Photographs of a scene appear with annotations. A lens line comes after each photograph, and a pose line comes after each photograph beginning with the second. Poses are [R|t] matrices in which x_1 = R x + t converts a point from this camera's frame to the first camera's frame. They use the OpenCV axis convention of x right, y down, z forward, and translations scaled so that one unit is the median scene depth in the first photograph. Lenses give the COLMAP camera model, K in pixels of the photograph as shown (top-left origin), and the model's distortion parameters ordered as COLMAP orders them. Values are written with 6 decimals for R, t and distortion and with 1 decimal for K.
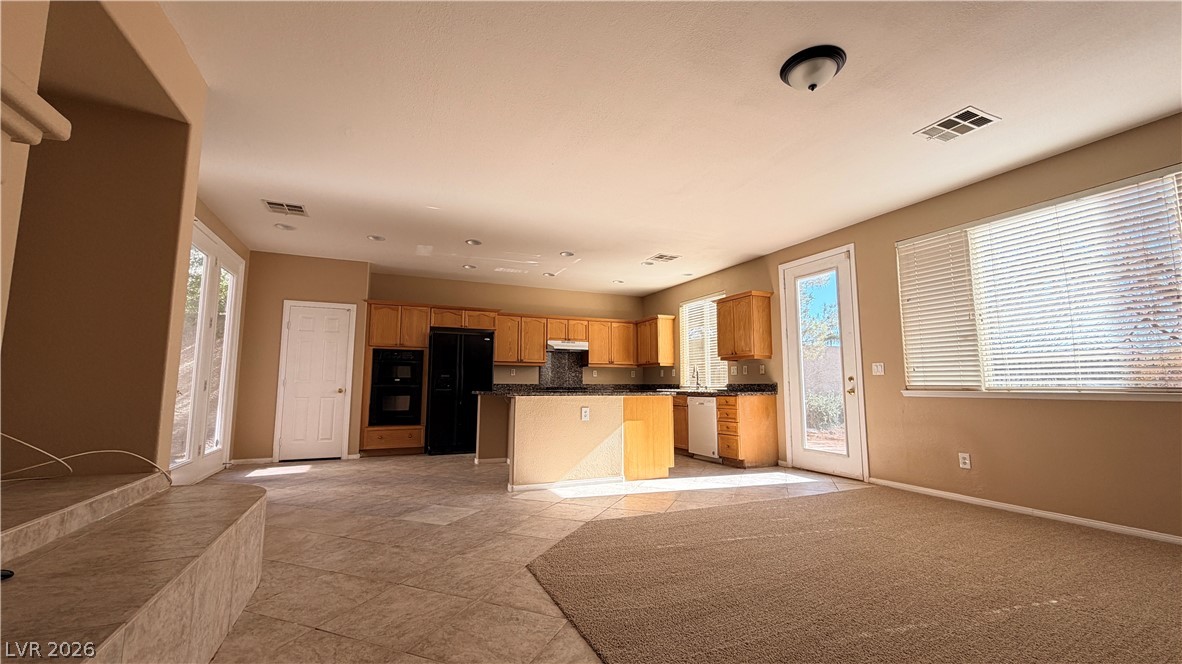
lens RADIAL K [[466.0, 0, 586.5], [0, 466.0, 333.8], [0, 0, 1]] dist [-0.001364, -0.000093]
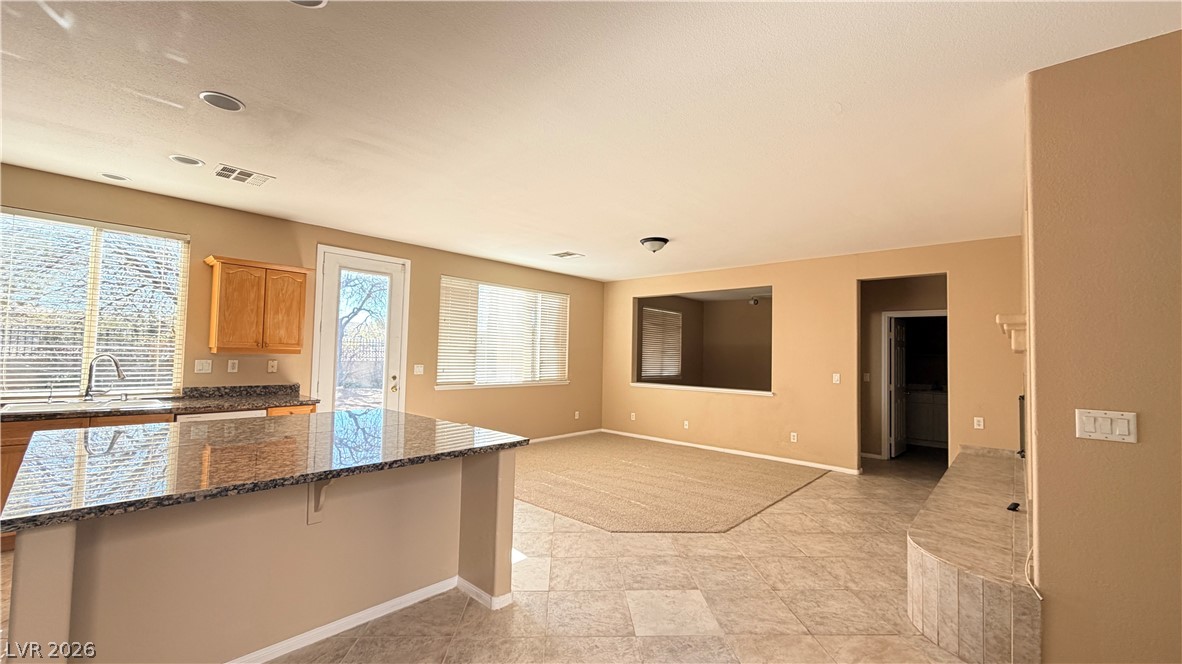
lens RADIAL K [[466.0, 0, 591.3], [0, 466.0, 335.2], [0, 0, 1]] dist [-0.001364, -0.000093]
pose [[-0.408642, 0.024461, 0.912367, -1.139867], [-0.127135, 0.988370, -0.083441, 0.049389], [-0.903797, -0.150091, -0.400780, 1.786186]]
